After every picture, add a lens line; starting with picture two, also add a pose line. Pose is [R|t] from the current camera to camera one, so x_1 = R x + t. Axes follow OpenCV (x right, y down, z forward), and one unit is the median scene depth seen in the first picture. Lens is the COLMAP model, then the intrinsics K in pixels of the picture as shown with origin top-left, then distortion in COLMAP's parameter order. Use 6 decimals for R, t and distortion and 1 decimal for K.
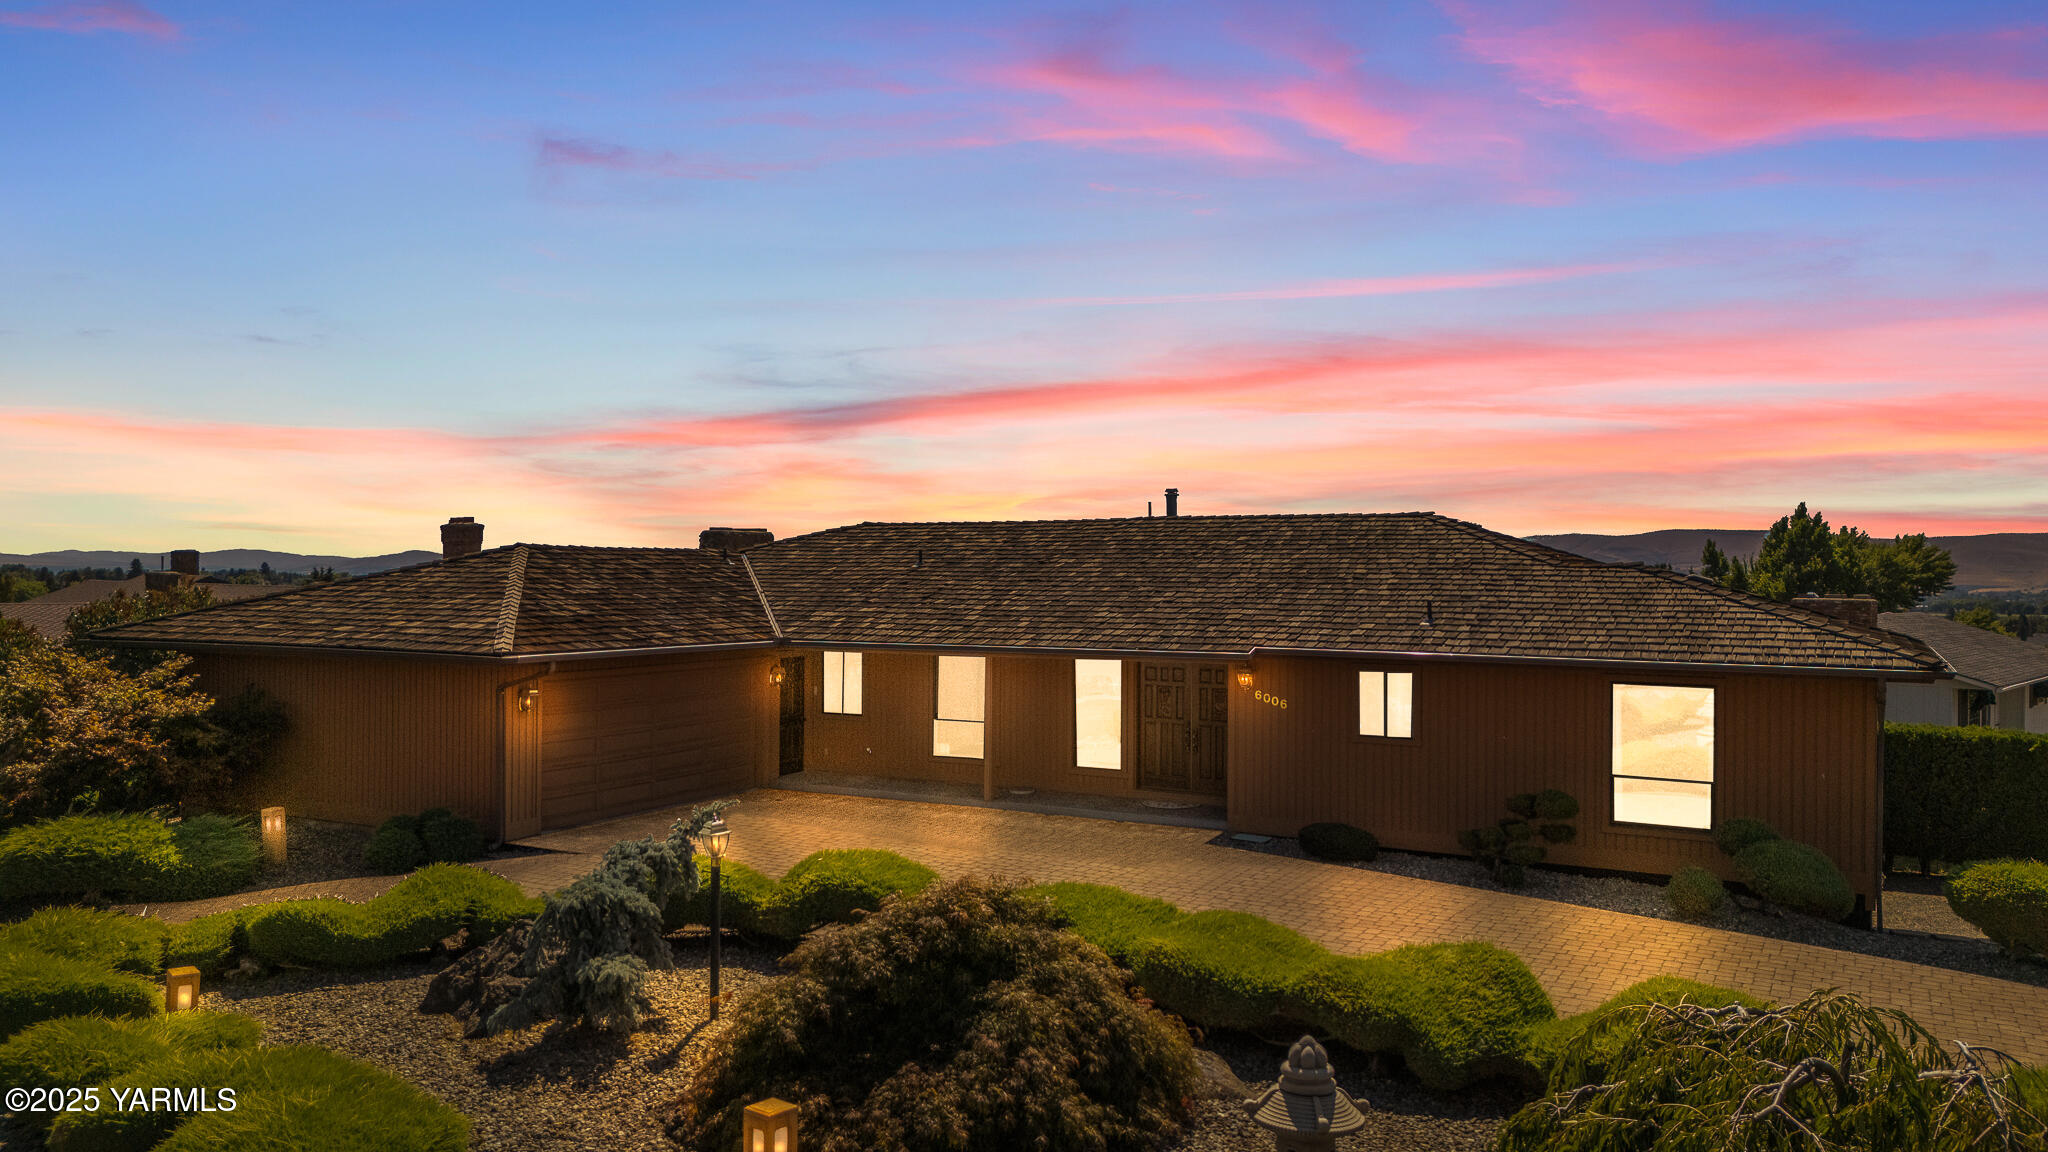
lens RADIAL K [[1492.0, 0, 1024.0], [0, 1492.0, 576.0], [0, 0, 1]] dist [0.087871, -0.091006]
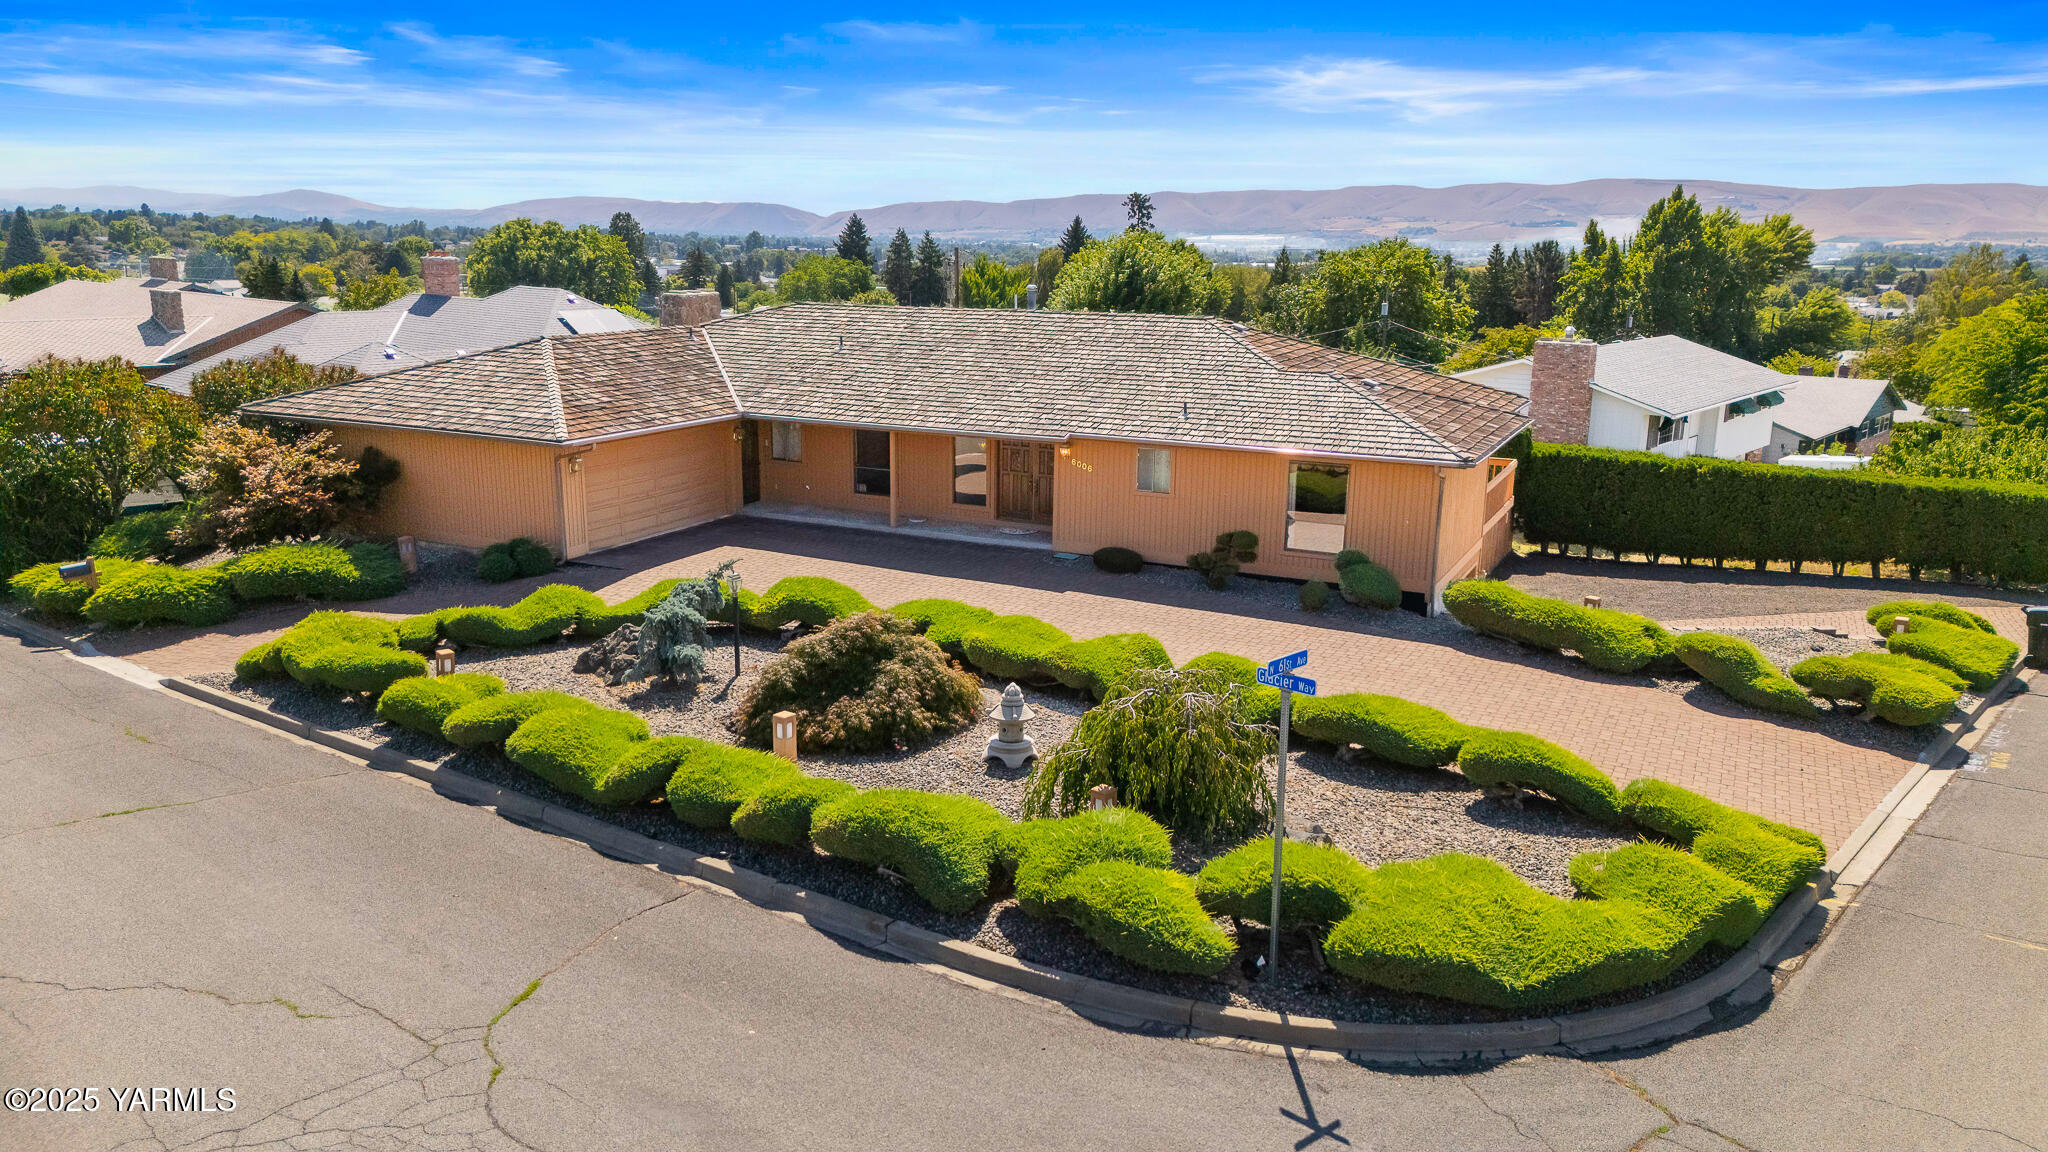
lens RADIAL K [[1464.0, 0, 1024.0], [0, 1464.0, 576.0], [0, 0, 1]] dist [0.060931, -0.130825]
pose [[0.998609, -0.005869, 0.052391, 0.055739], [-0.006053, 0.974448, 0.224533, -0.246274], [-0.052370, -0.224538, 0.973057, -0.789941]]
